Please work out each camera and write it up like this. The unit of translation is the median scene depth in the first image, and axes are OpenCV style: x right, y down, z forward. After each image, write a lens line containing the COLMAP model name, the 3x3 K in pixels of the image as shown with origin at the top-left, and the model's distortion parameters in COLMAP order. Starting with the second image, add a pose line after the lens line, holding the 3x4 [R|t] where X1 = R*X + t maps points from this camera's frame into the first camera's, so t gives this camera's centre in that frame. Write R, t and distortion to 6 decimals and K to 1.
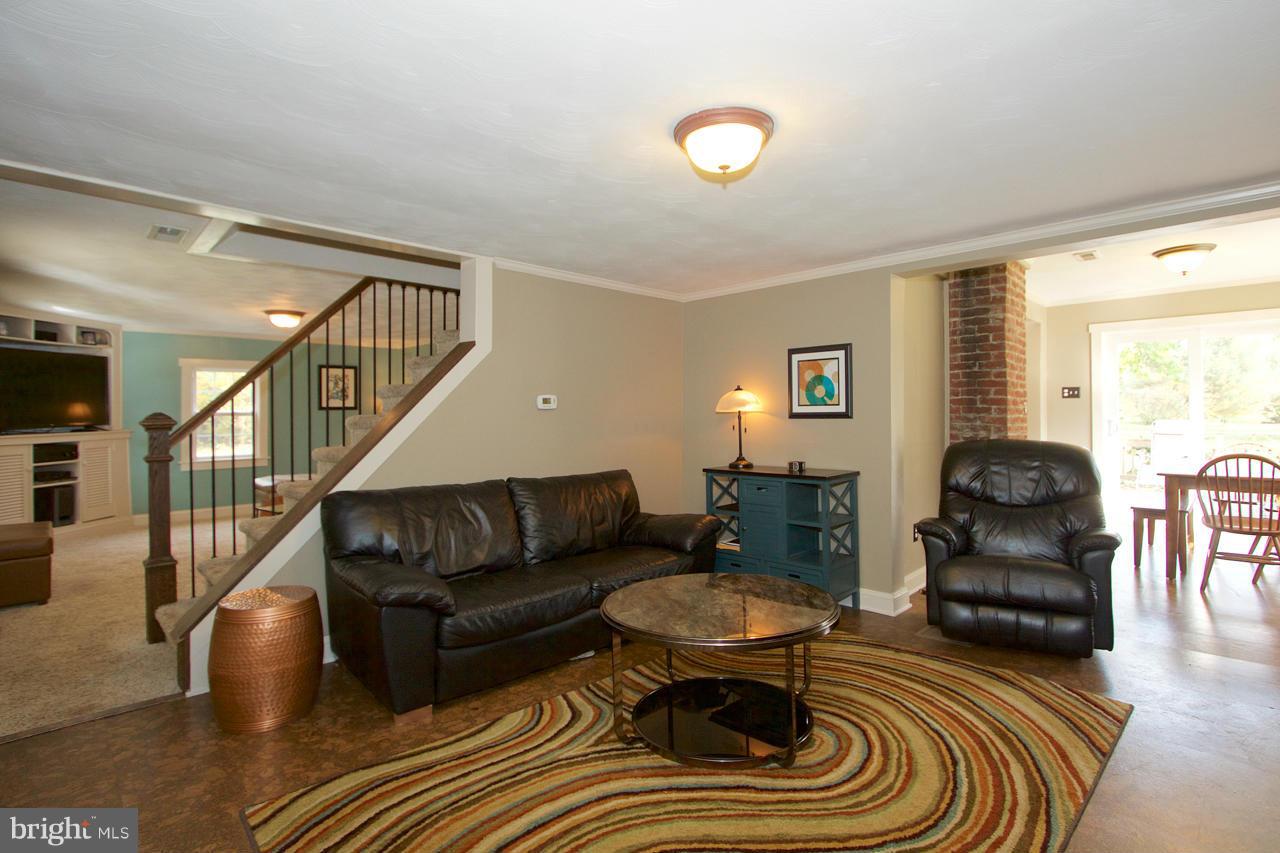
lens RADIAL K [[620.6, 0, 676.6], [0, 620.6, 406.9], [0, 0, 1]] dist [-0.001525, 0.000264]
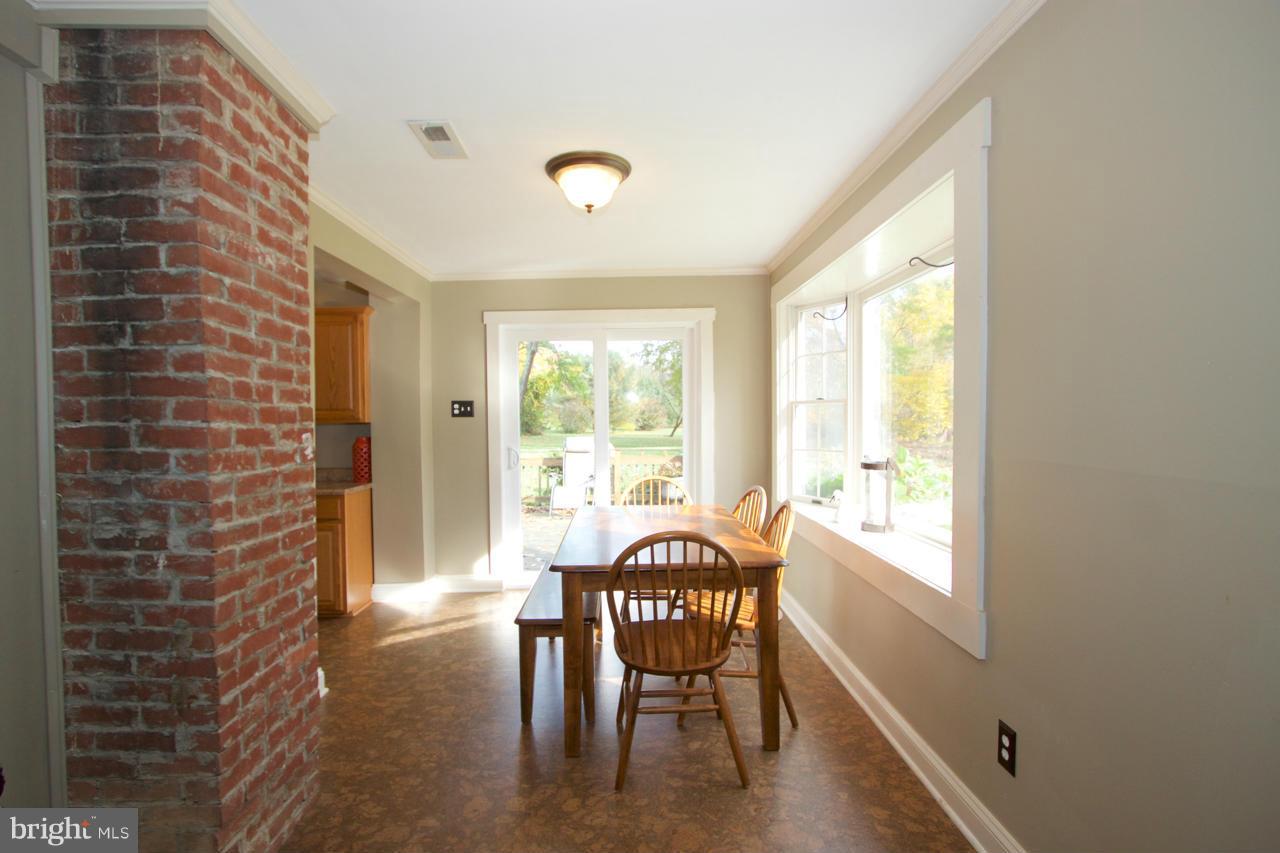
lens RADIAL K [[584.3, 0, 634.2], [0, 584.3, 423.6], [0, 0, 1]] dist [-0.010732, 0.000791]
pose [[0.723786, -0.008604, 0.689971, 0.464723], [0.001607, 0.999941, 0.010783, -0.019260], [-0.690022, -0.006696, 0.723757, 0.567641]]
